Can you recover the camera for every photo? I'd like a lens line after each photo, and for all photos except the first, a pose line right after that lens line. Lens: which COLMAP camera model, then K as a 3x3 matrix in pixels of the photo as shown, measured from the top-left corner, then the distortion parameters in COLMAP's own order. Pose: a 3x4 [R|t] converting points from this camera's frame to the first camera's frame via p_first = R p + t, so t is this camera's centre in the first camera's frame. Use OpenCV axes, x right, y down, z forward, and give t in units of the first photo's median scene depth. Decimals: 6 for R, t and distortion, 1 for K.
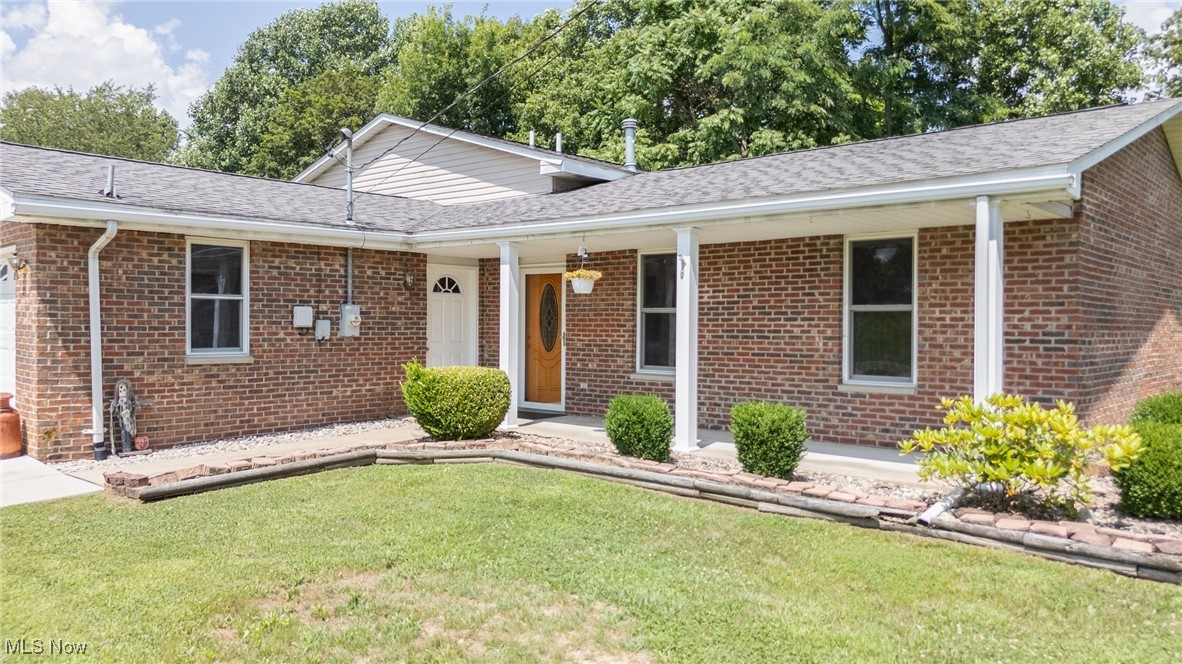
lens RADIAL K [[878.1, 0, 591.0], [0, 878.1, 332.0], [0, 0, 1]] dist [0.073920, -0.103580]
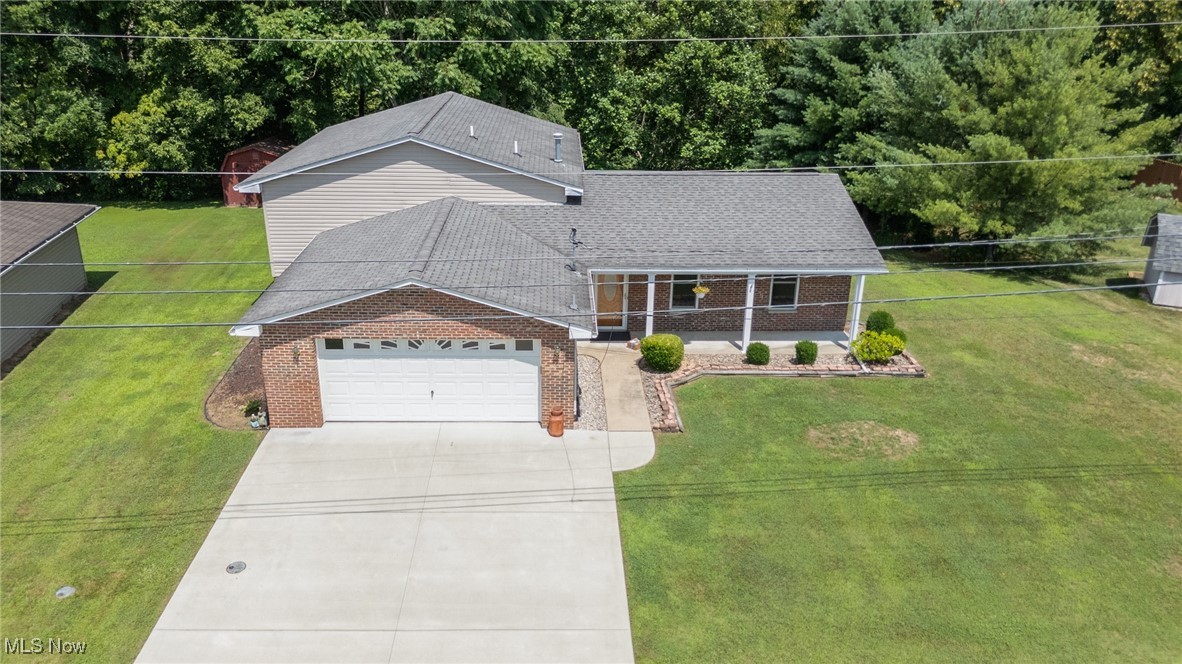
lens RADIAL K [[892.2, 0, 593.5], [0, 892.2, 335.3], [0, 0, 1]] dist [0.068292, -0.066396]
pose [[0.713255, -0.252198, 0.653960, -1.634497], [-0.006998, 0.930414, 0.366444, -0.744639], [-0.700870, -0.265945, 0.661857, -0.384427]]
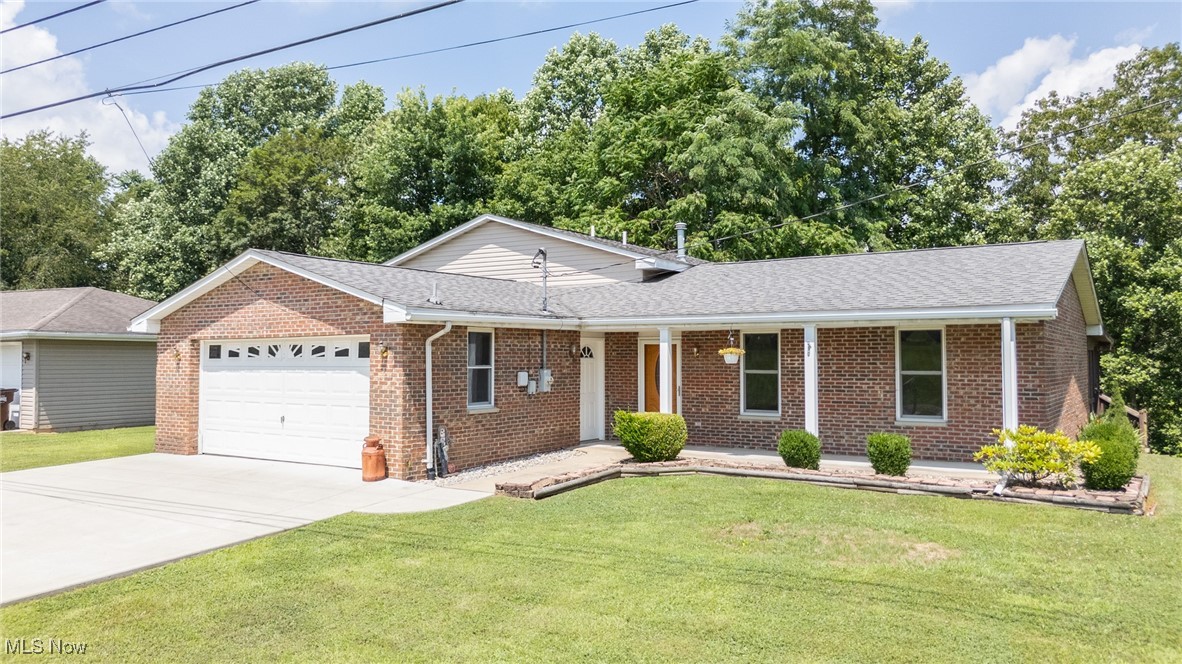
lens RADIAL K [[878.1, 0, 591.0], [0, 878.1, 332.0], [0, 0, 1]] dist [0.073920, -0.103580]
pose [[0.988940, -0.002757, 0.148292, -0.425848], [0.008579, 0.999217, -0.038635, -0.037488], [-0.148069, 0.039480, 0.988189, -0.427139]]
